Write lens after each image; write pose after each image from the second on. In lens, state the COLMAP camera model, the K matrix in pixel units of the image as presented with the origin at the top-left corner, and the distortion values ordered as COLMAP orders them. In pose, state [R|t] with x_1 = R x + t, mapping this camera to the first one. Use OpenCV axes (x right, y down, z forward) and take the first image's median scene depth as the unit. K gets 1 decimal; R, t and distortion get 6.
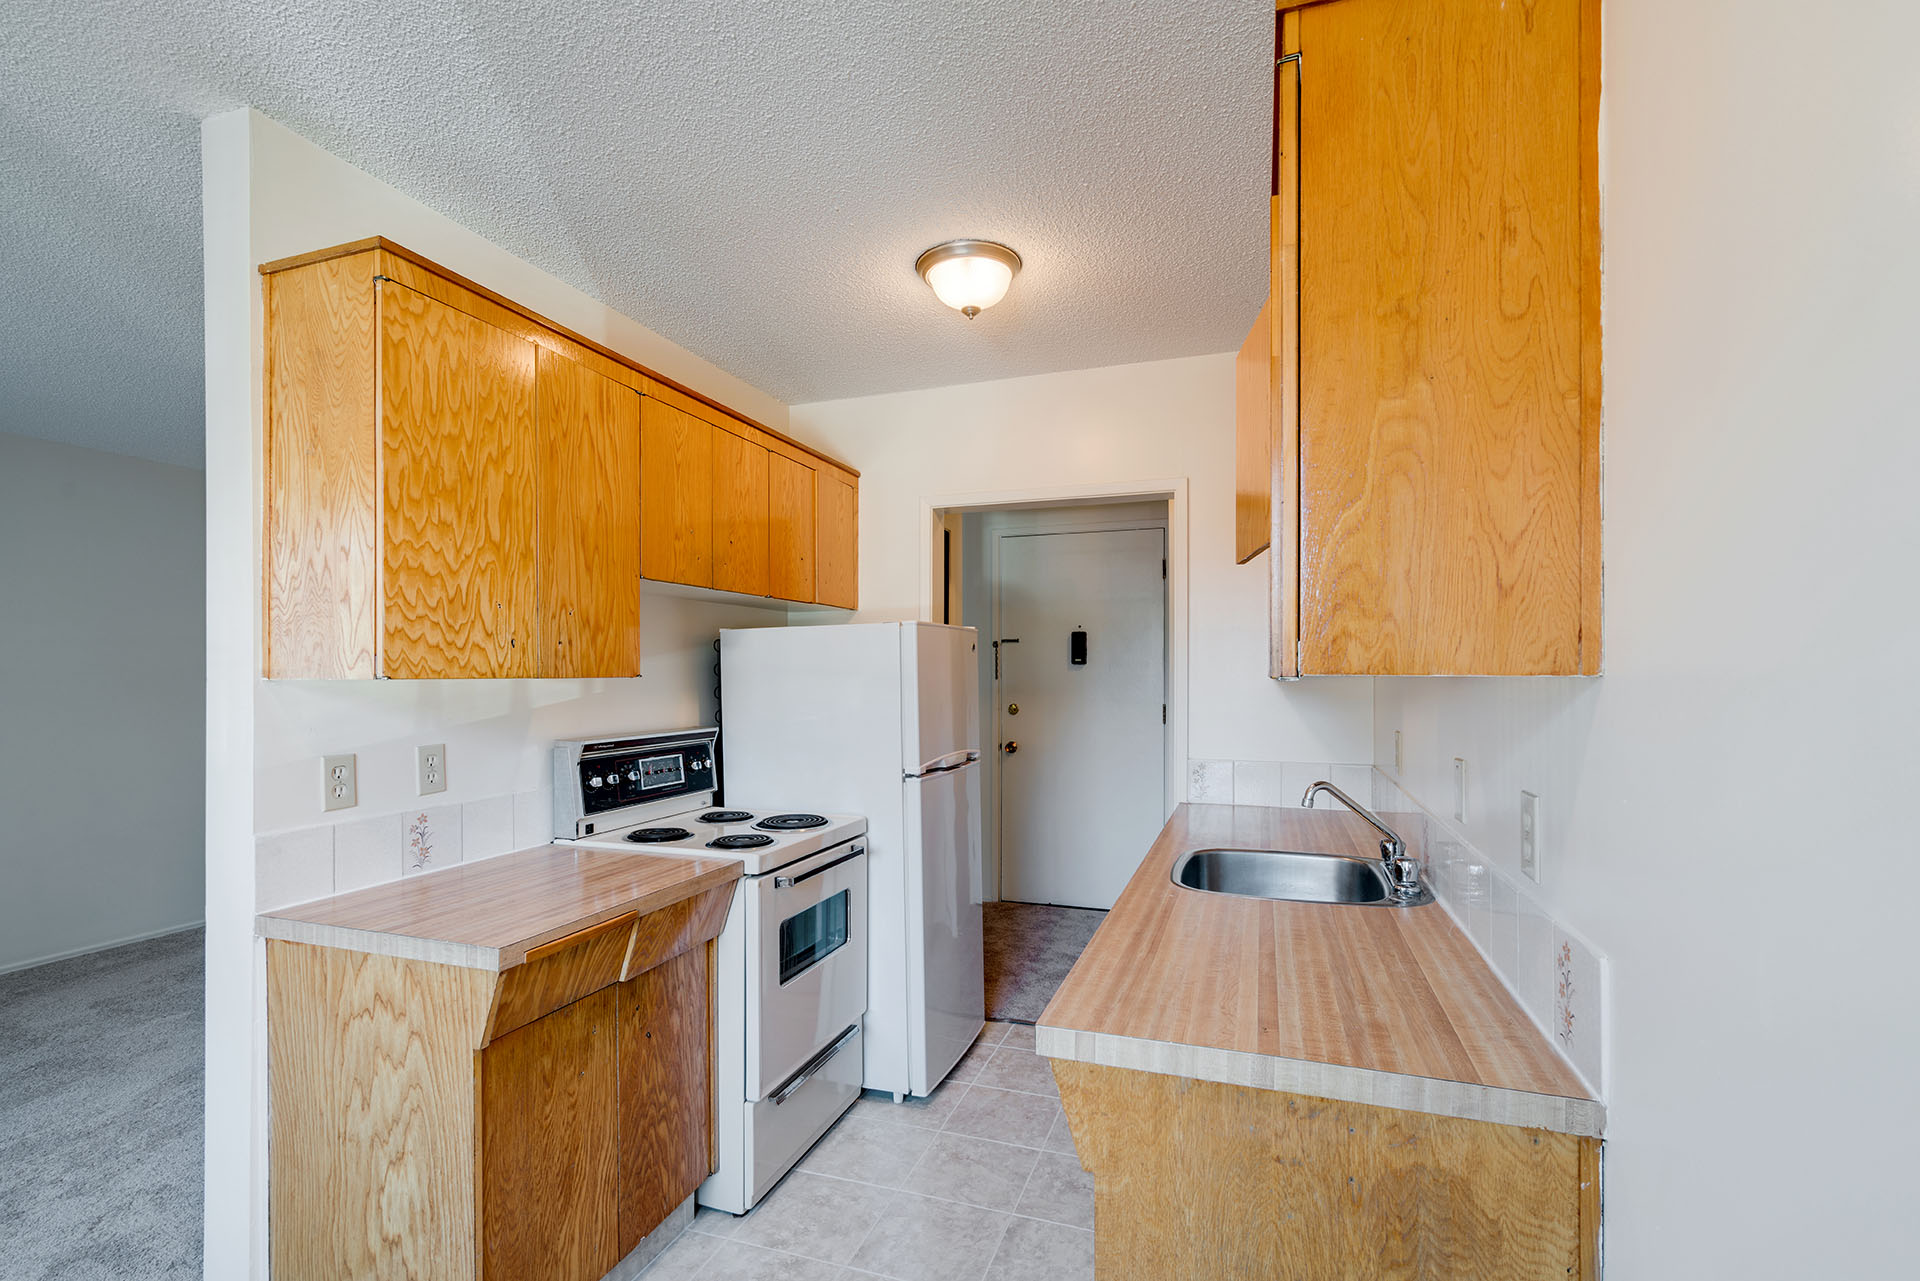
lens RADIAL K [[855.6, 0, 958.0], [0, 855.6, 647.8], [0, 0, 1]] dist [-0.004513, -0.000305]
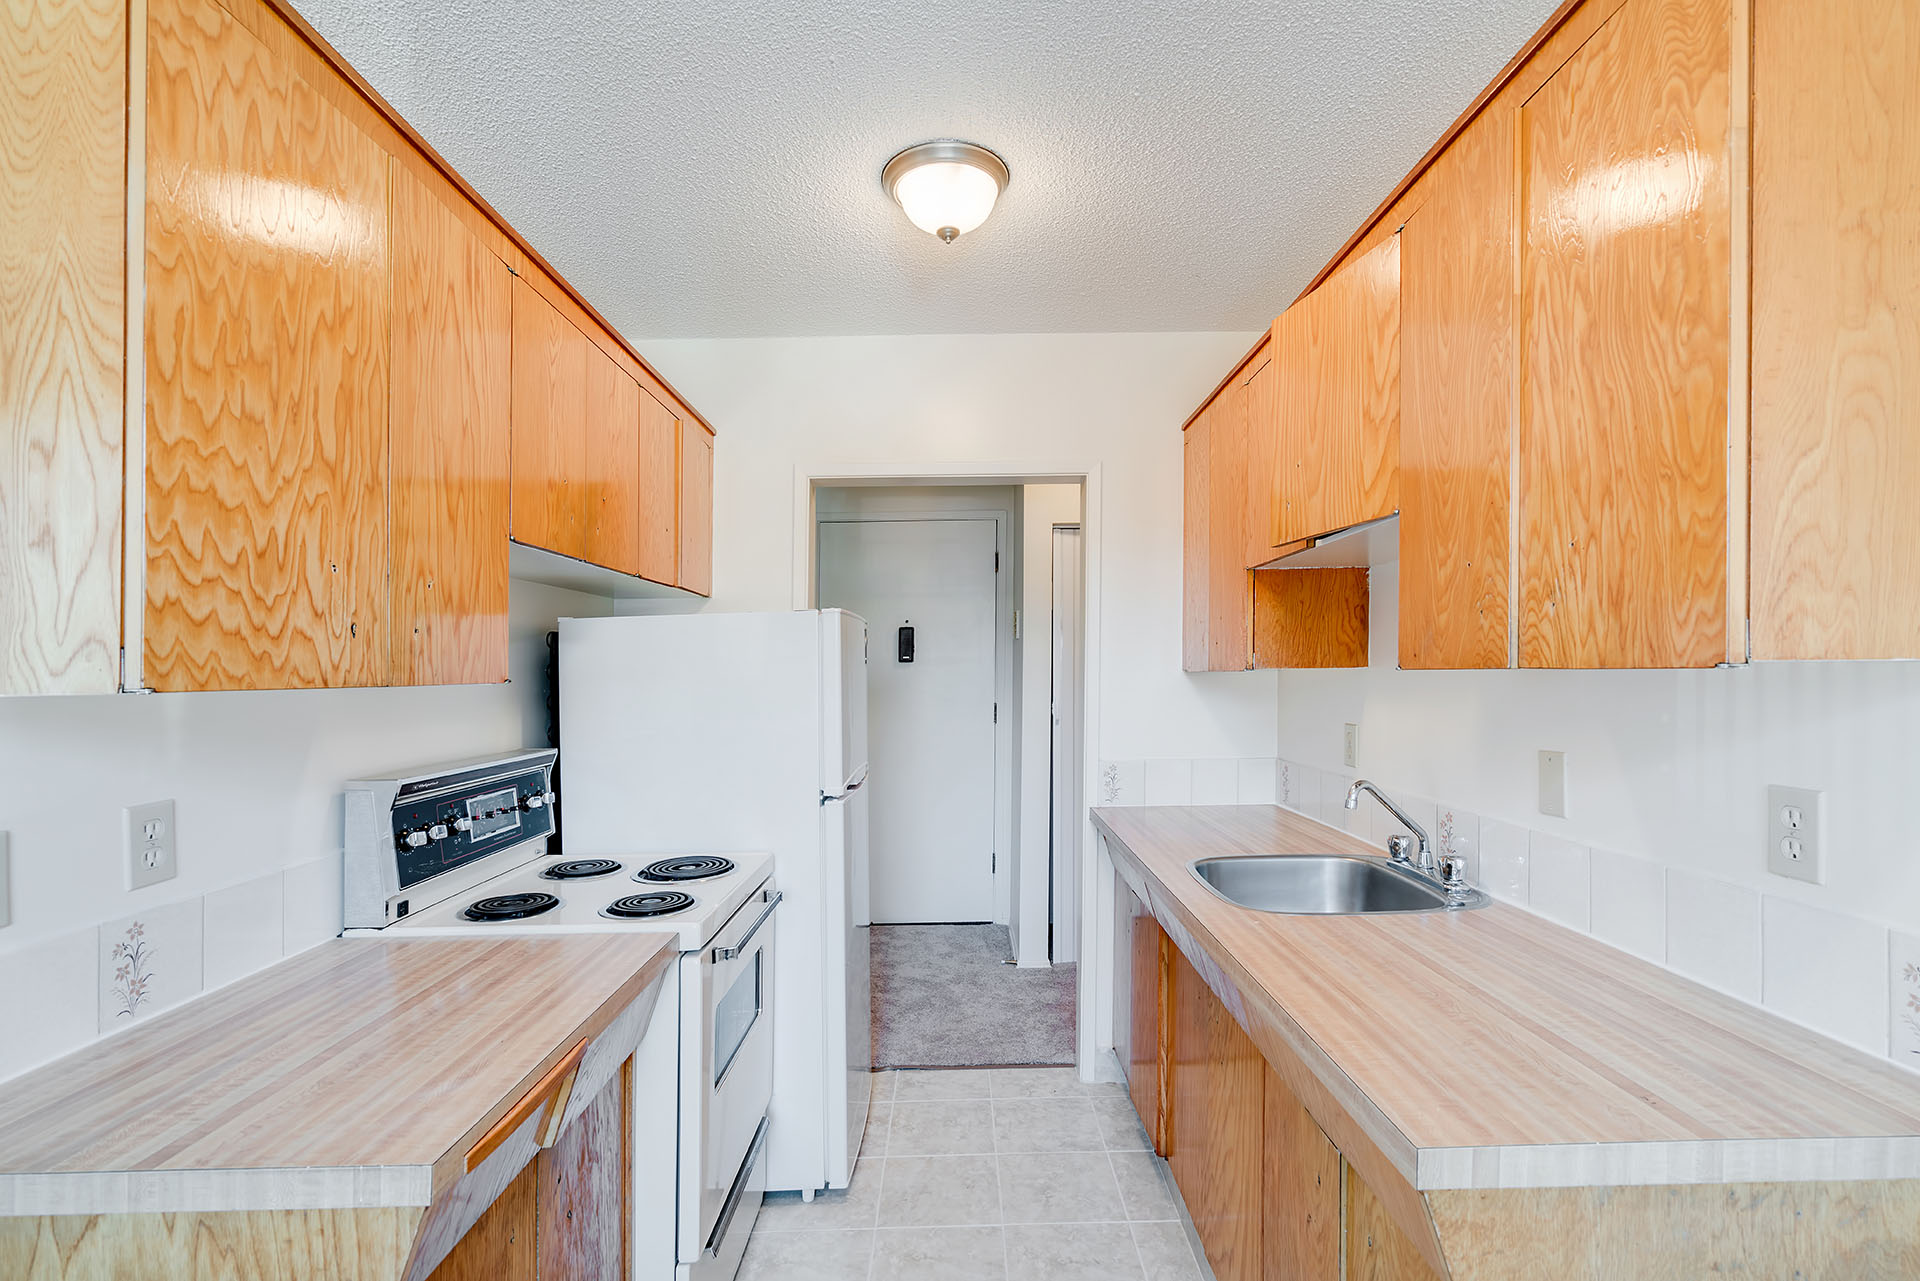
lens RADIAL K [[854.1, 0, 960.0], [0, 854.1, 640.5], [0, 0, 1]] dist [-0.001477, -0.000040]
pose [[0.939791, -0.001214, 0.341747, -0.341057], [0.004191, 0.999959, -0.007974, 0.009334], [-0.341724, 0.008926, 0.939758, 0.293974]]
